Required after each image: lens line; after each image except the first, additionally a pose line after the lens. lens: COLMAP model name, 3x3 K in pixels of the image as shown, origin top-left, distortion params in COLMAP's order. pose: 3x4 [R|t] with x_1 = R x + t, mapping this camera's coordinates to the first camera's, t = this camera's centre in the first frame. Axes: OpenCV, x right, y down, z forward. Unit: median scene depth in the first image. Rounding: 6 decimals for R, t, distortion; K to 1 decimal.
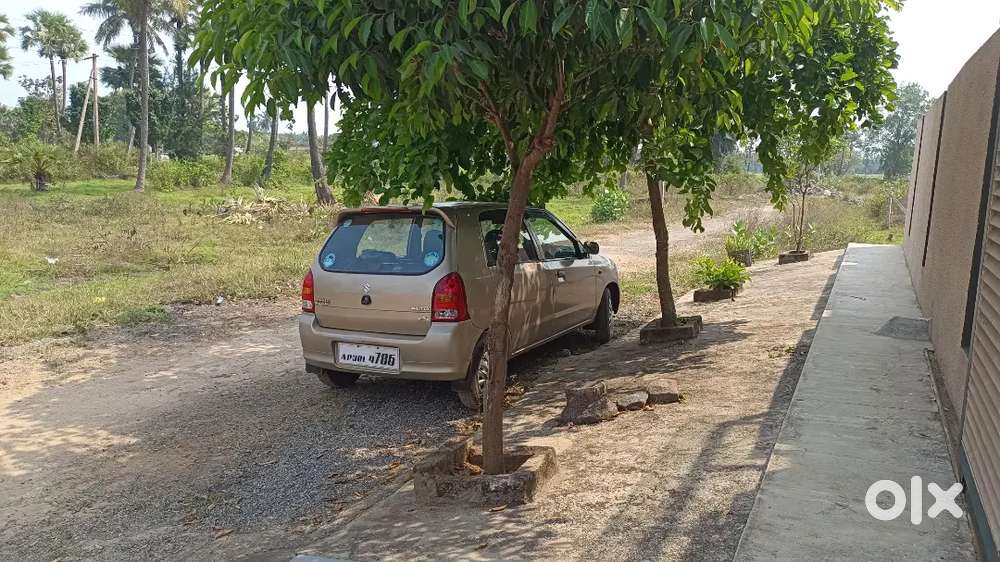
lens RADIAL K [[748.5, 0, 496.5], [0, 748.5, 277.6], [0, 0, 1]] dist [0.052944, -0.053477]
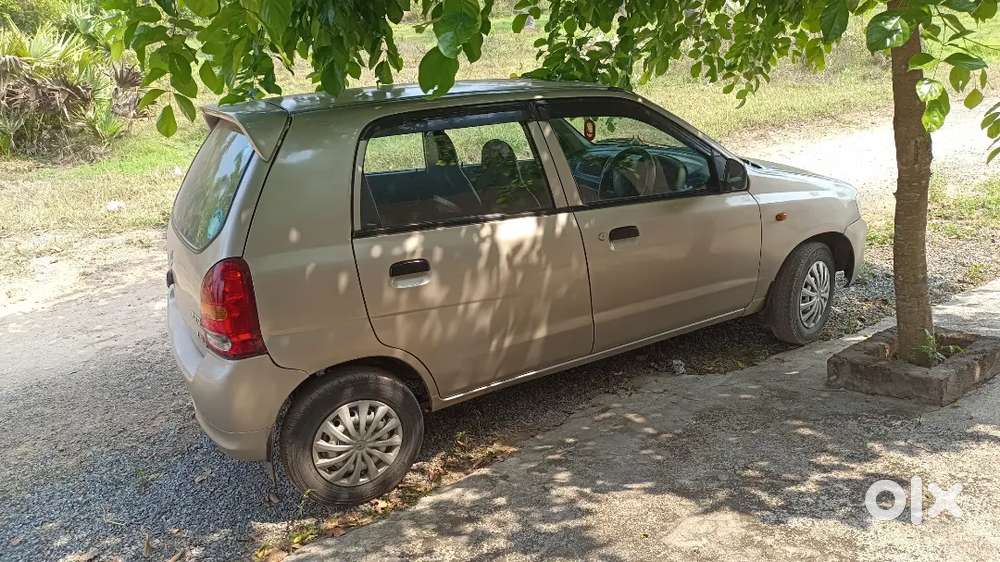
lens RADIAL K [[748.5, 0, 496.5], [0, 748.5, 277.6], [0, 0, 1]] dist [0.052944, -0.053477]
pose [[0.842430, 0.136587, -0.521206, 0.299536], [-0.018217, 0.974003, 0.225801, -0.093657], [0.538498, -0.180727, 0.823017, 0.597965]]
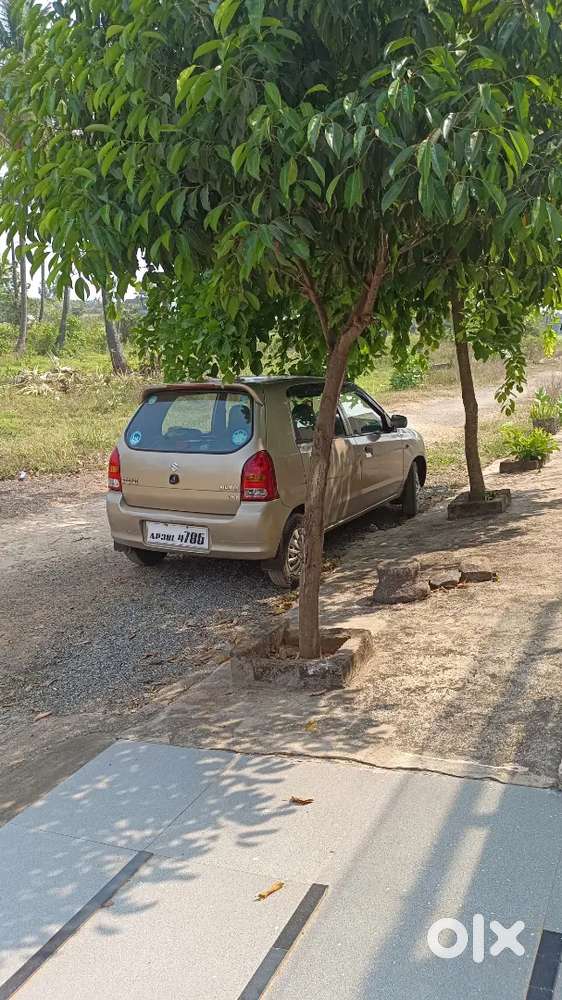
lens RADIAL K [[748.5, 0, 281.0], [0, 748.5, 500.0], [0, 0, 1]] dist [0.052944, -0.053477]
pose [[0.999851, -0.007641, -0.015499, -0.016015], [0.008764, 0.997237, 0.073765, -0.012537], [0.014893, -0.073889, 0.997155, 0.014185]]
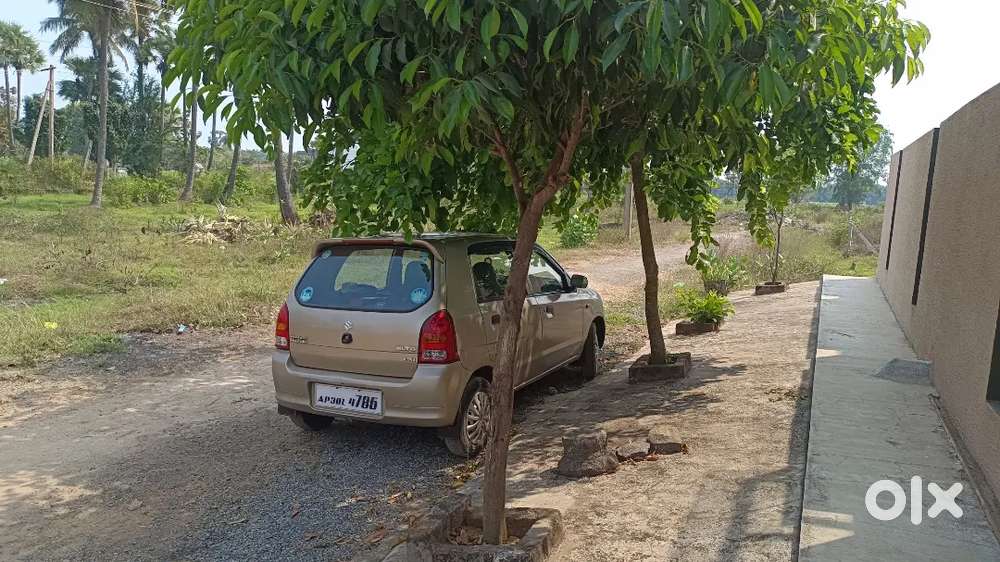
lens RADIAL K [[748.5, 0, 496.5], [0, 748.5, 277.6], [0, 0, 1]] dist [0.052944, -0.053477]
pose [[0.998715, 0.012902, 0.048999, -0.031656], [-0.011555, 0.999551, -0.027661, -0.019724], [-0.049334, 0.027059, 0.998416, 0.053976]]
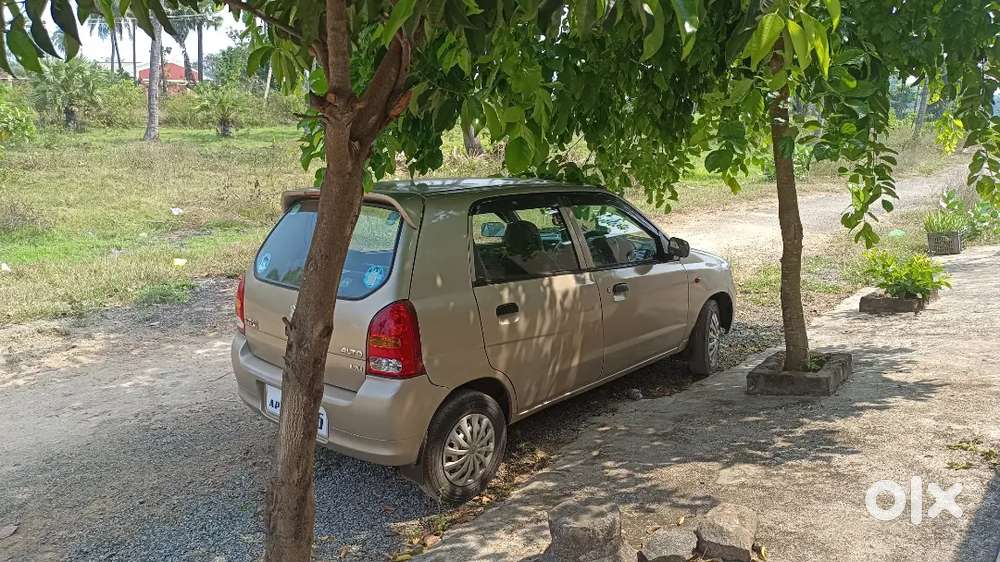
lens RADIAL K [[748.5, 0, 496.5], [0, 748.5, 277.6], [0, 0, 1]] dist [0.052944, -0.053477]
pose [[0.971242, 0.053643, -0.231974, 0.146523], [-0.037347, 0.996553, 0.074080, -0.066356], [0.235148, -0.063286, 0.969897, 0.348891]]
